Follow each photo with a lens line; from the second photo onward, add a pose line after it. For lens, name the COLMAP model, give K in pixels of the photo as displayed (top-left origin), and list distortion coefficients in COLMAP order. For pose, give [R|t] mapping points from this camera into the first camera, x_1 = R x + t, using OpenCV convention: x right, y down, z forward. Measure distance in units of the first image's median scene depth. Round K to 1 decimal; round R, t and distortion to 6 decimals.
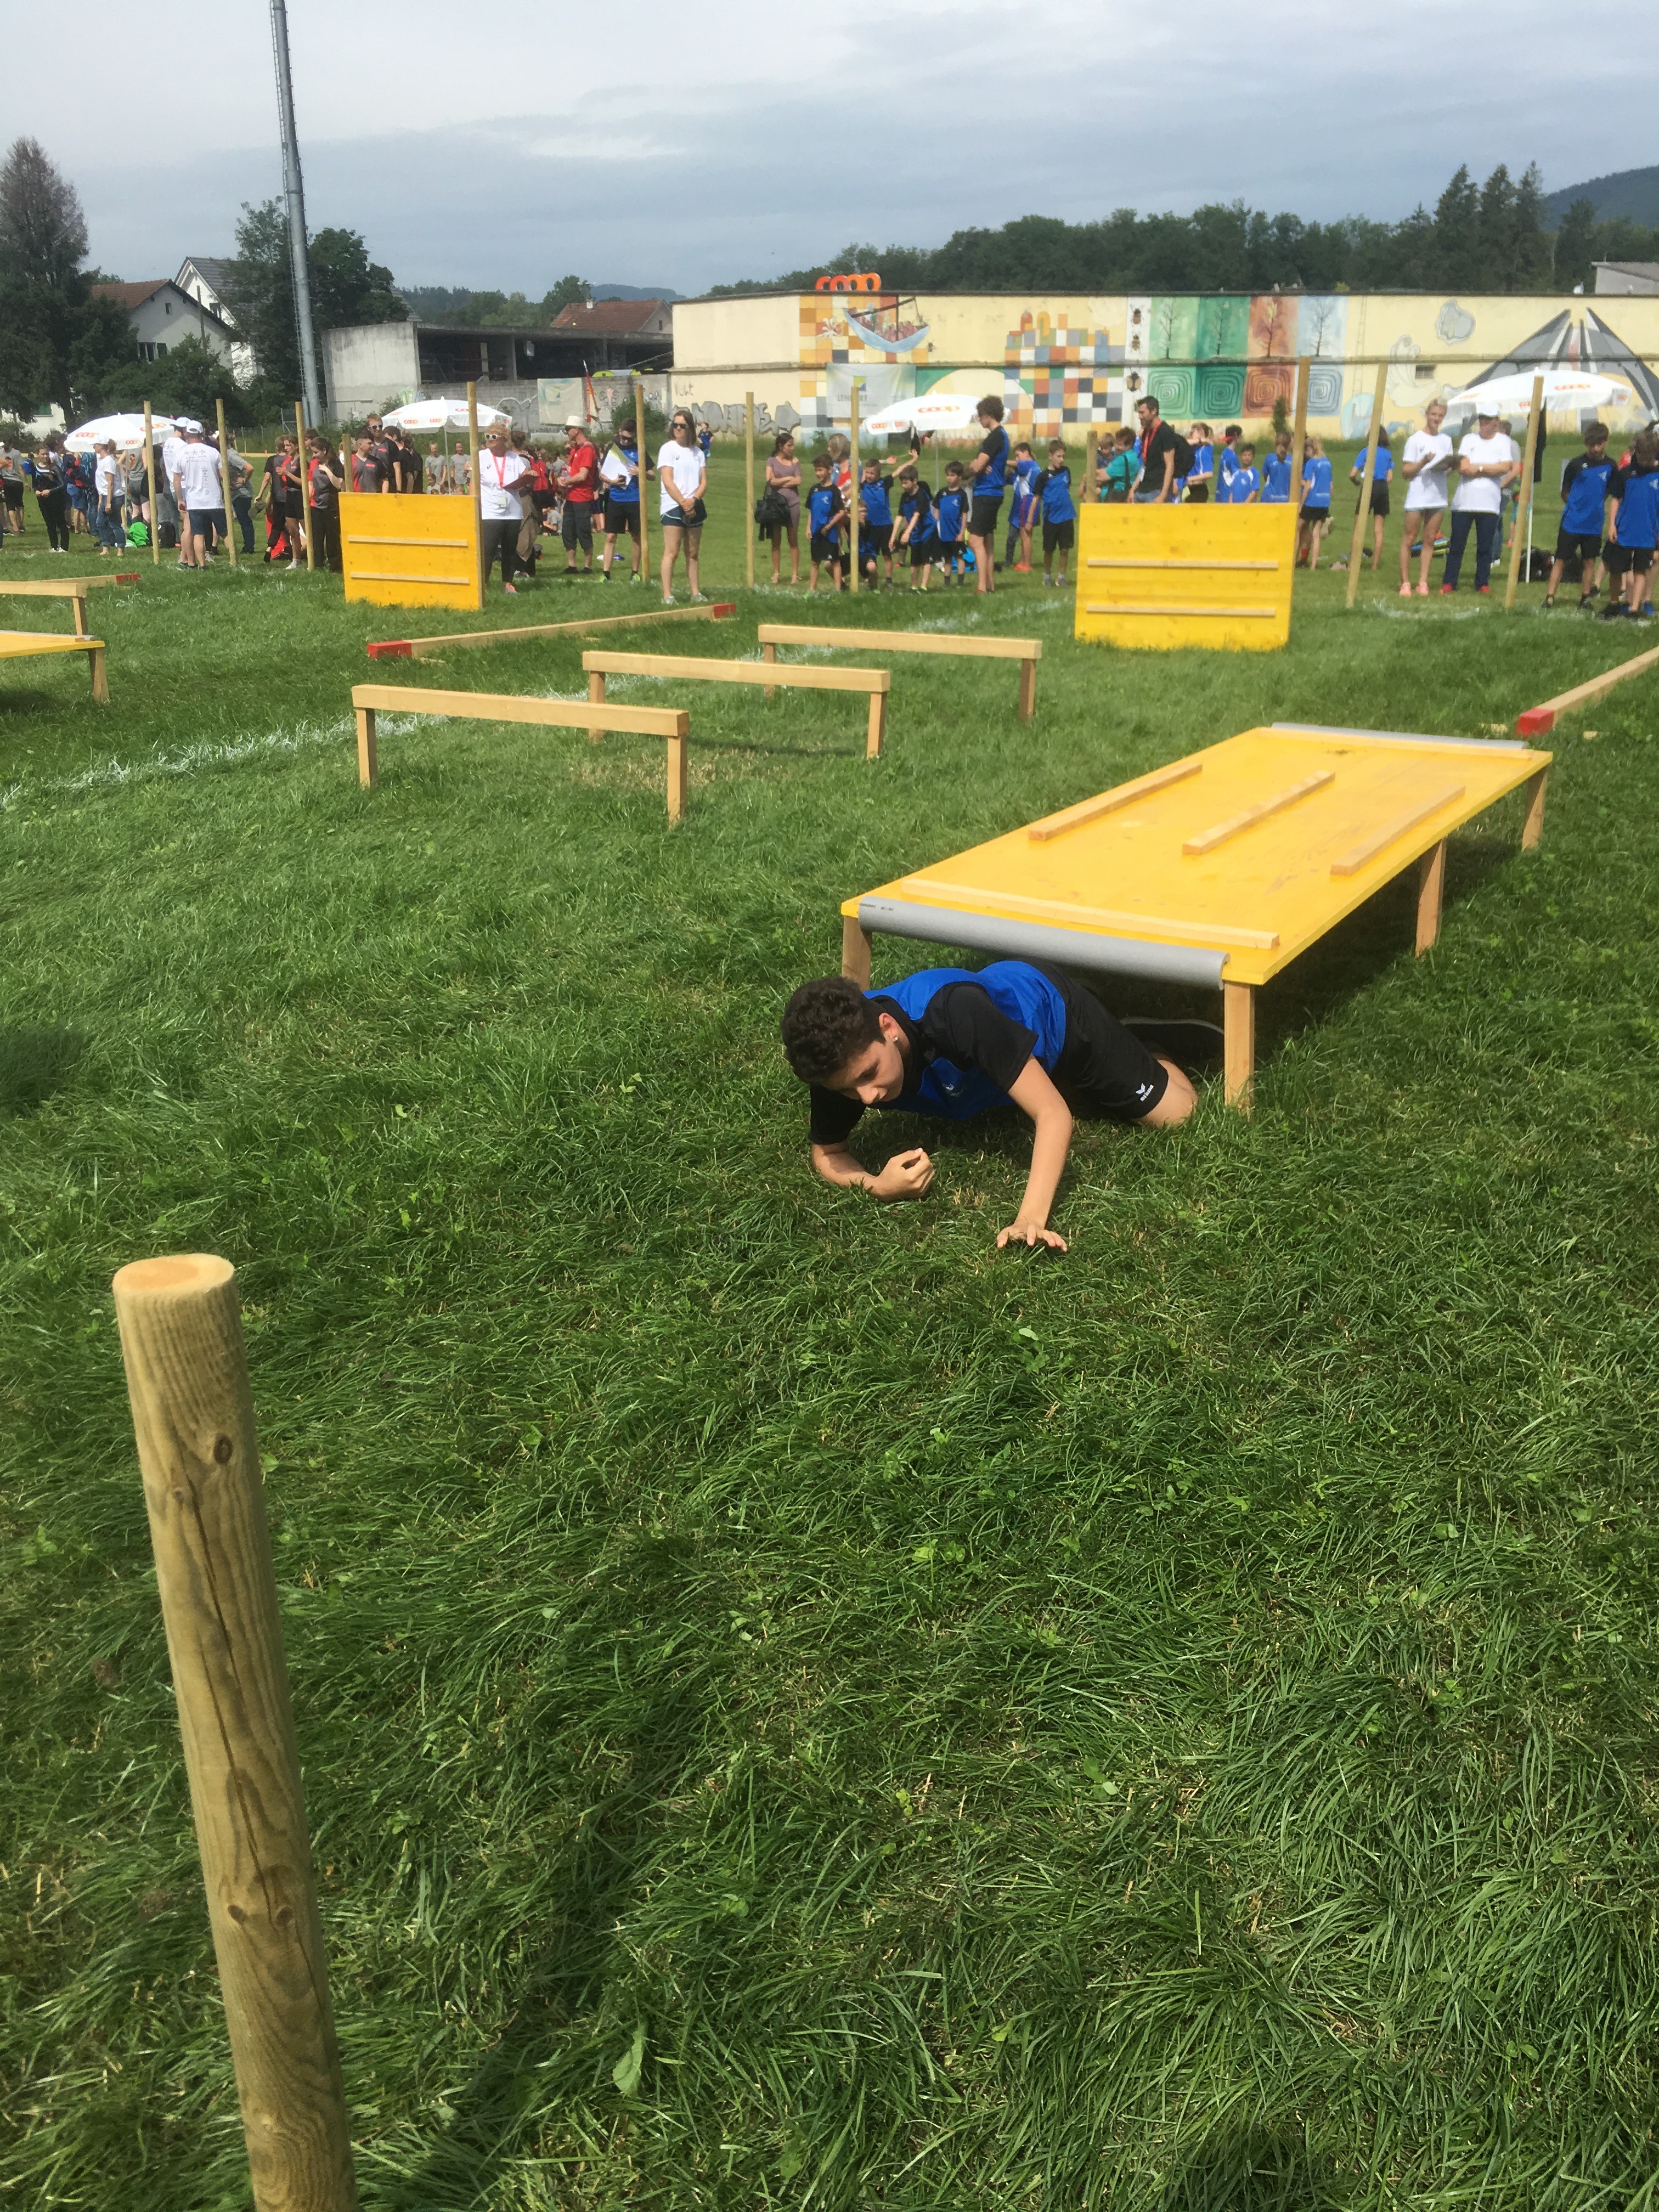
lens RADIAL K [[1897.3, 0, 788.2], [0, 1897.3, 1131.4], [0, 0, 1]] dist [0.101357, -0.134198]
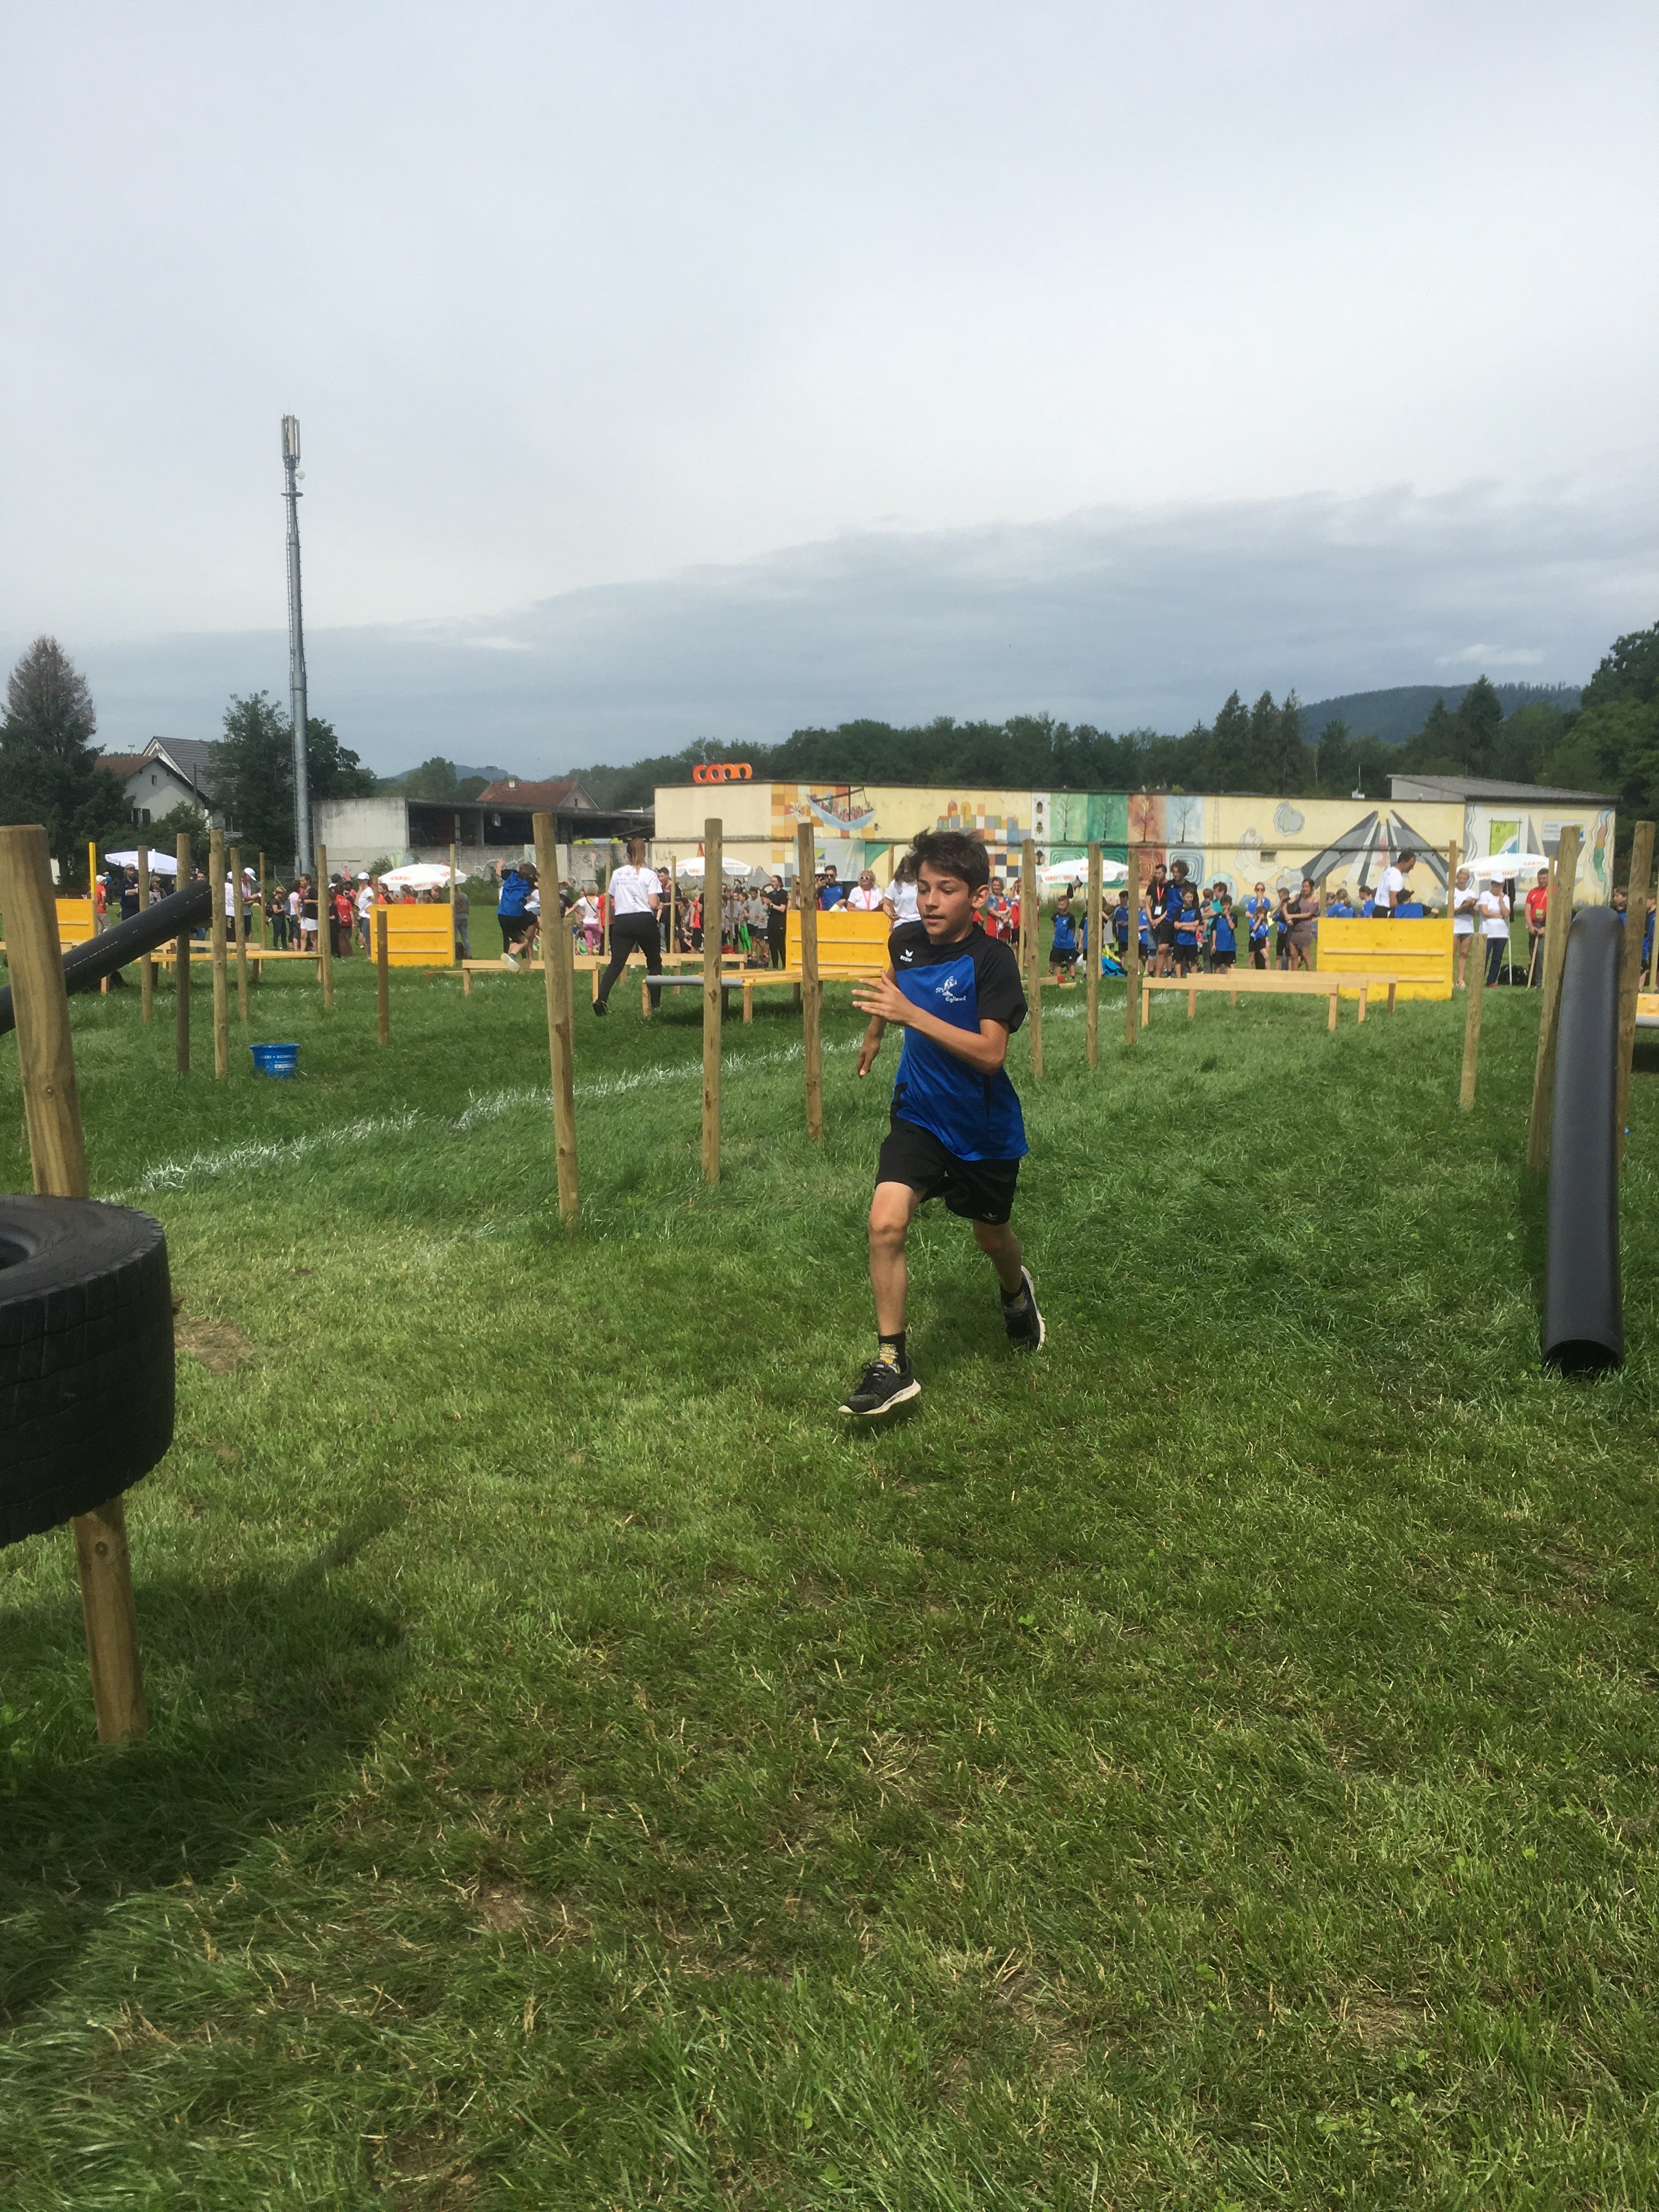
lens RADIAL K [[1858.9, 0, 829.1], [0, 1858.9, 1134.7], [0, 0, 1]] dist [0.068155, -0.075411]
pose [[0.995155, 0.005608, 0.098159, -0.063057], [0.016184, 0.975411, -0.219800, 0.030724], [-0.096978, 0.220324, 0.970594, -0.073654]]
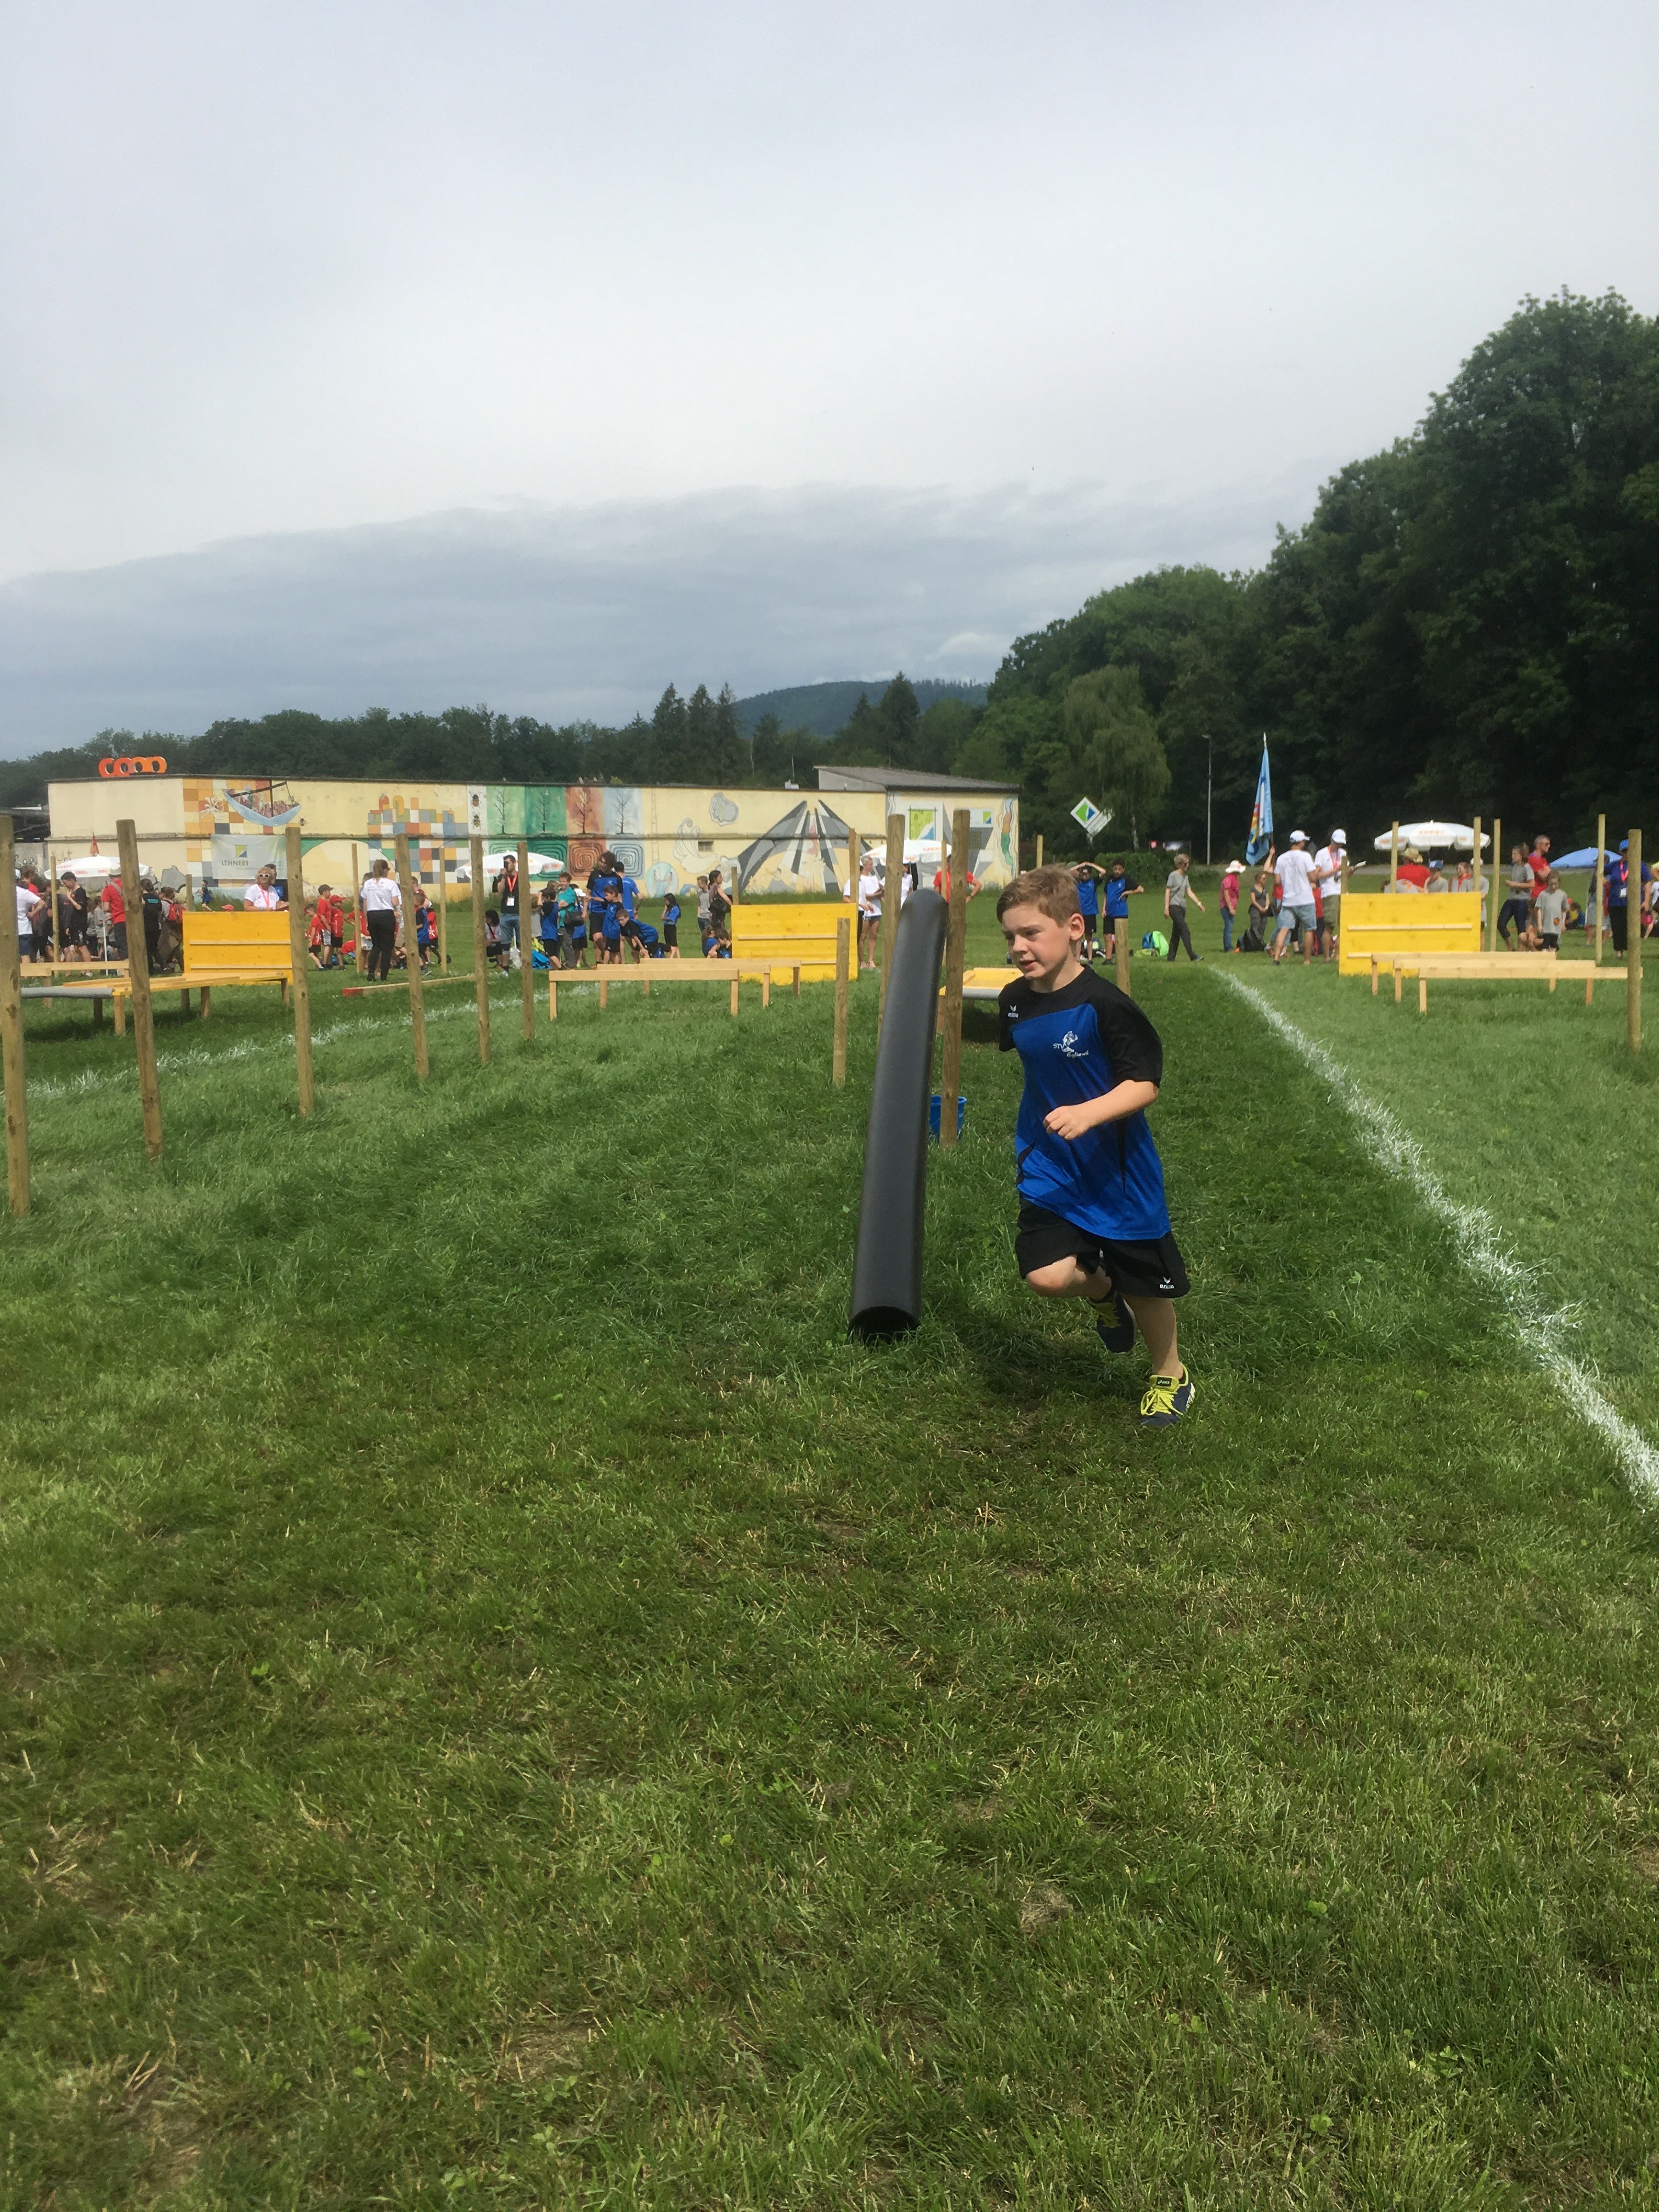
lens RADIAL K [[1876.9, 0, 822.3], [0, 1876.9, 1088.3], [0, 0, 1]] dist [0.078454, -0.082150]
pose [[0.927538, -0.047908, 0.370647, -0.058708], [0.137431, 0.965984, -0.219061, 0.030756], [-0.347544, 0.254125, 0.902571, -0.073882]]
